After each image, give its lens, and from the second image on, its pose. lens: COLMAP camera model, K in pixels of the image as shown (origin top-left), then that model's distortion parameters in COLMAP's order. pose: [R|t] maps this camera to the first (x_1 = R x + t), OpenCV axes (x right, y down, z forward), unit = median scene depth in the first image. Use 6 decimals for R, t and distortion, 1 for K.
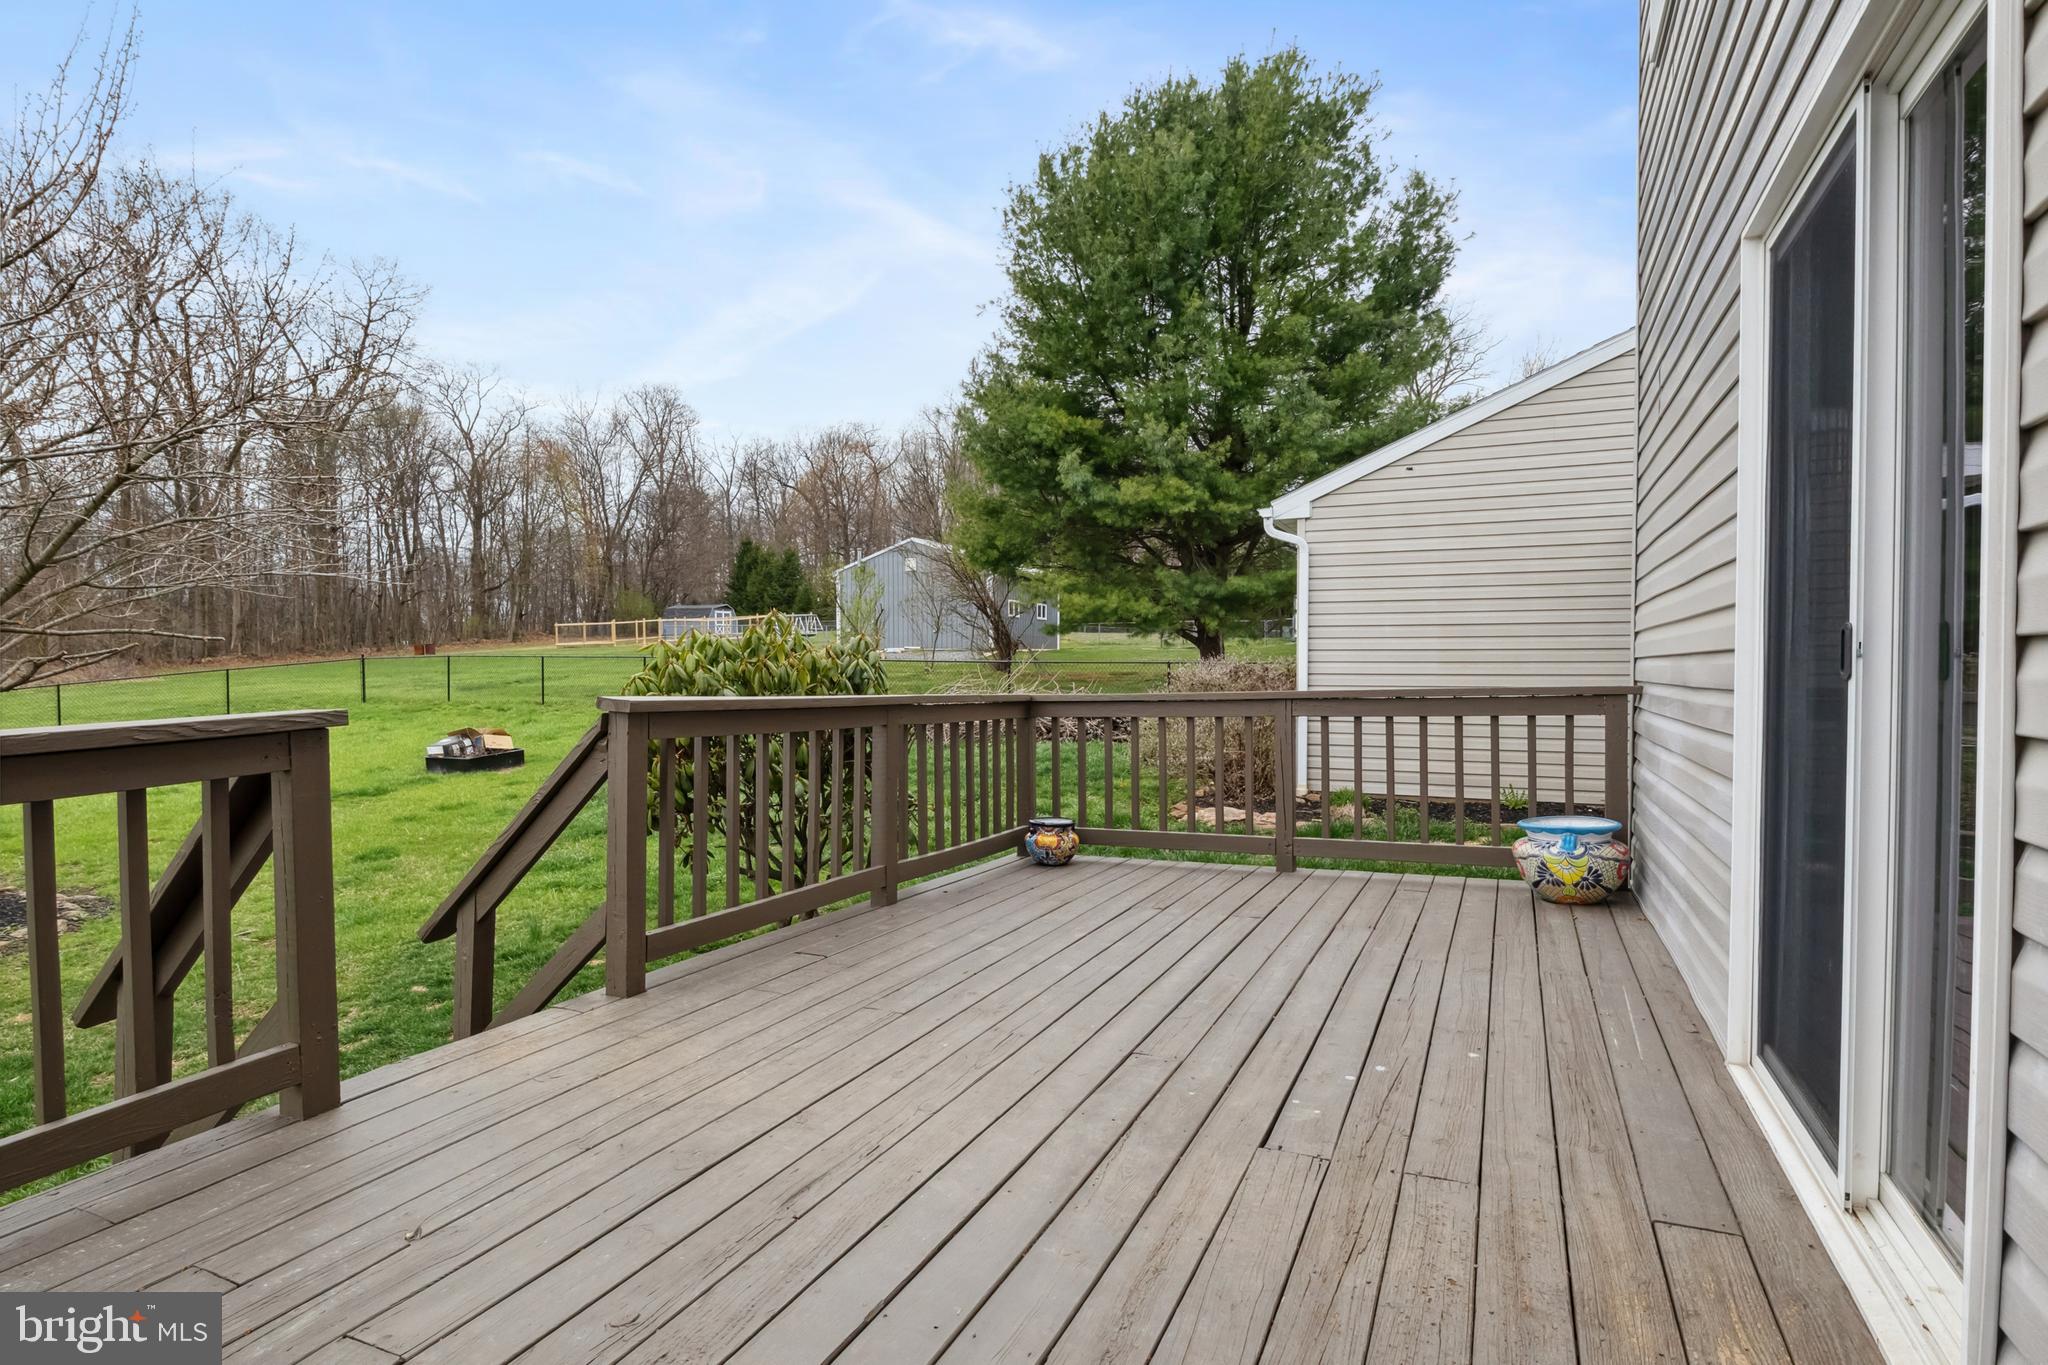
lens RADIAL K [[1099.0, 0, 1026.4], [0, 1099.0, 684.1], [0, 0, 1]] dist [-0.000883, -0.000135]
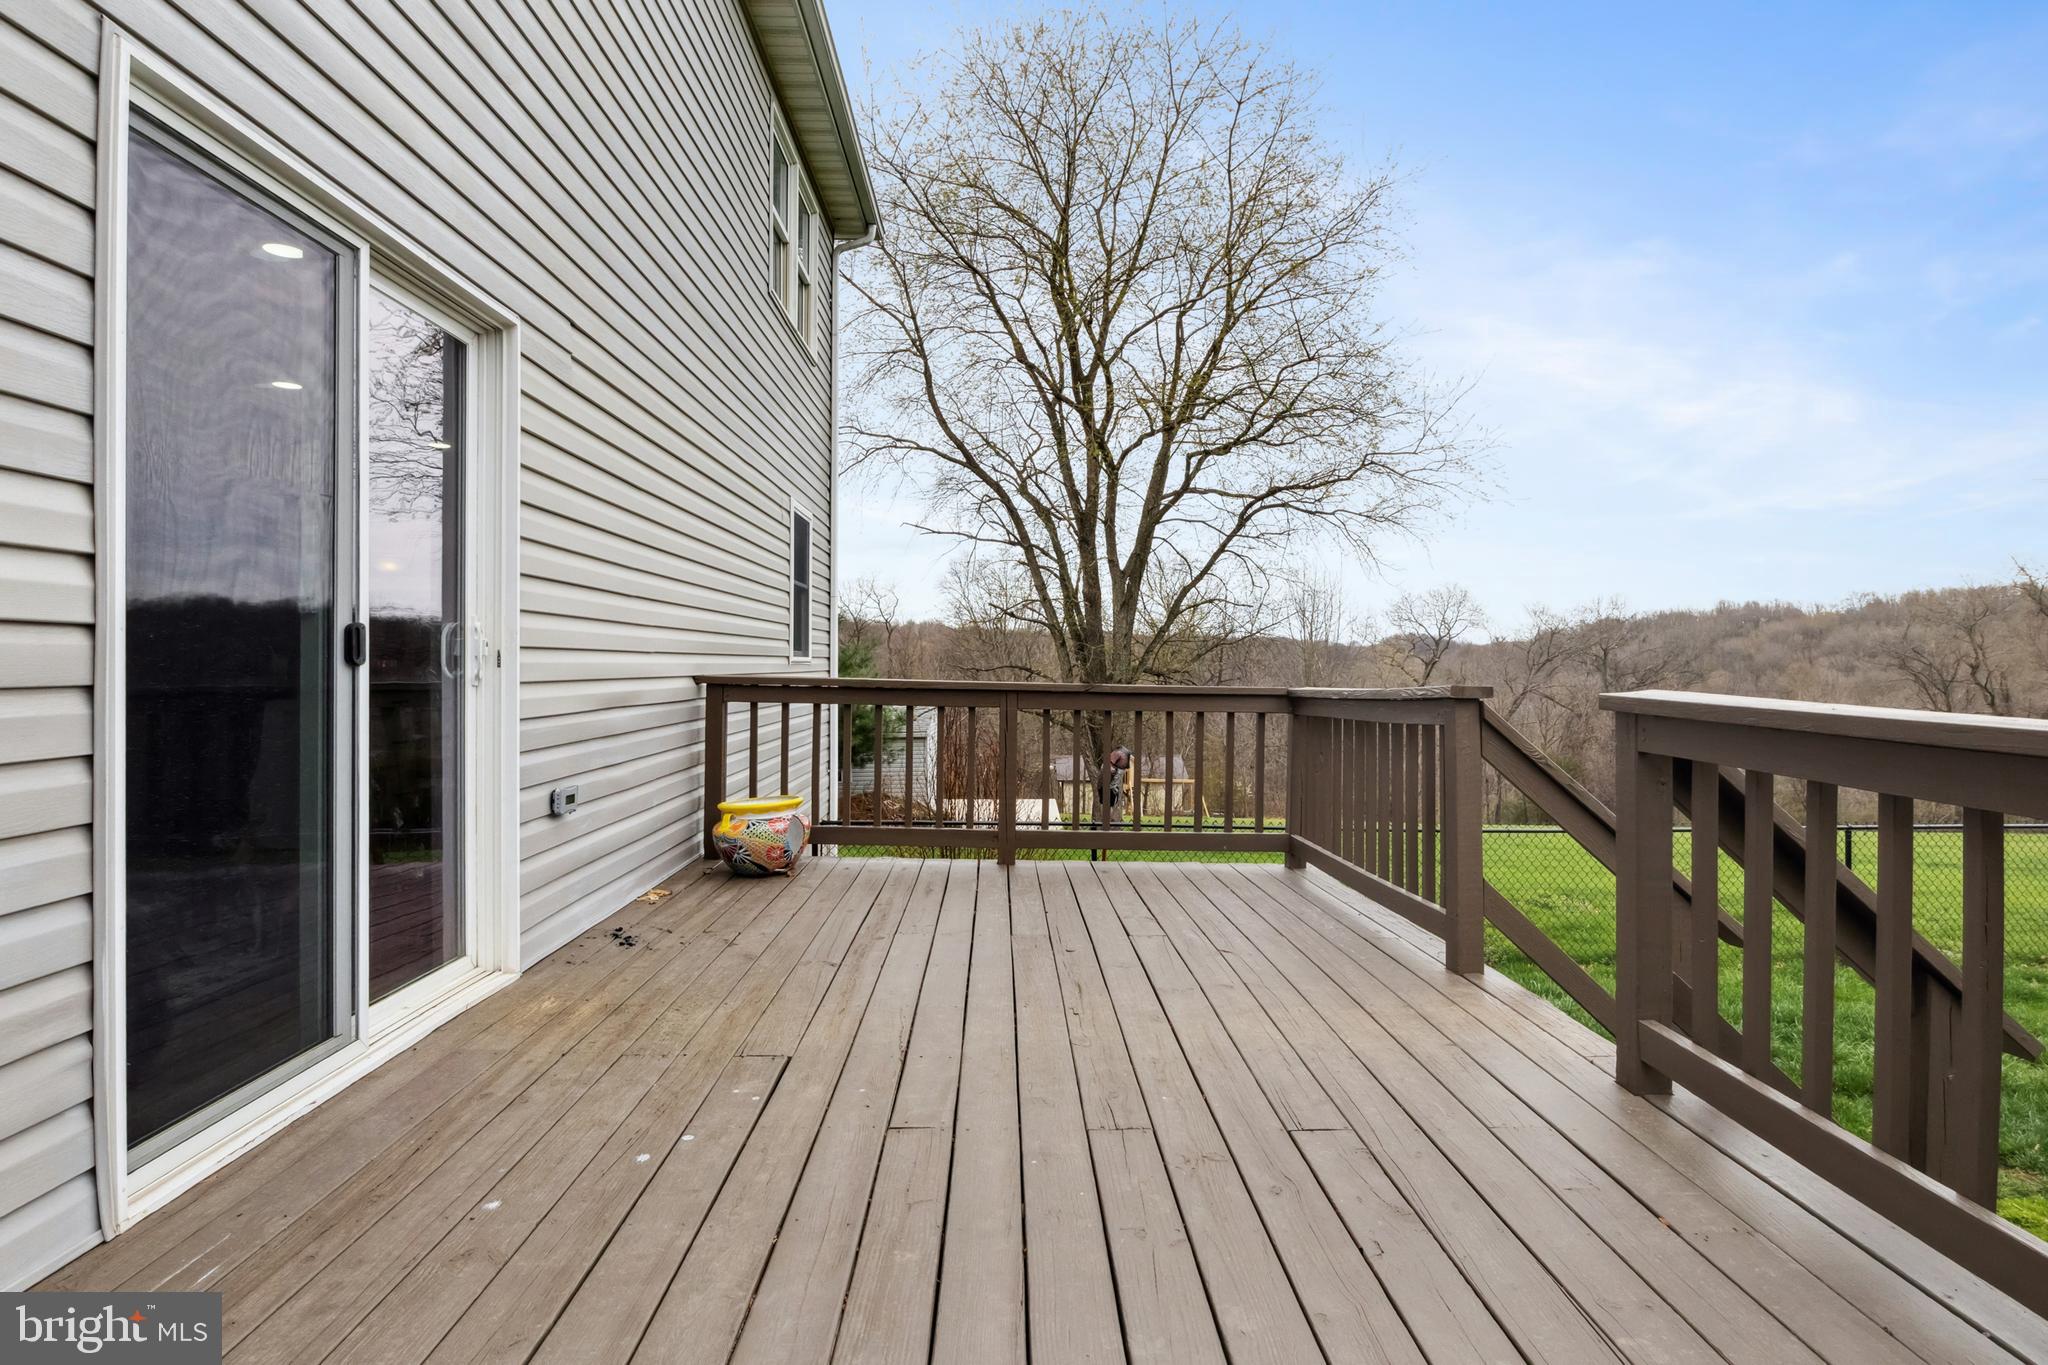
lens RADIAL K [[1099.0, 0, 1024.2], [0, 1099.0, 673.2], [0, 0, 1]] dist [-0.000883, -0.000135]
pose [[-0.906553, 0.002810, -0.422082, 0.409805], [-0.005627, 0.999808, 0.018743, -0.015876], [0.422054, 0.019367, -0.906364, 1.839303]]
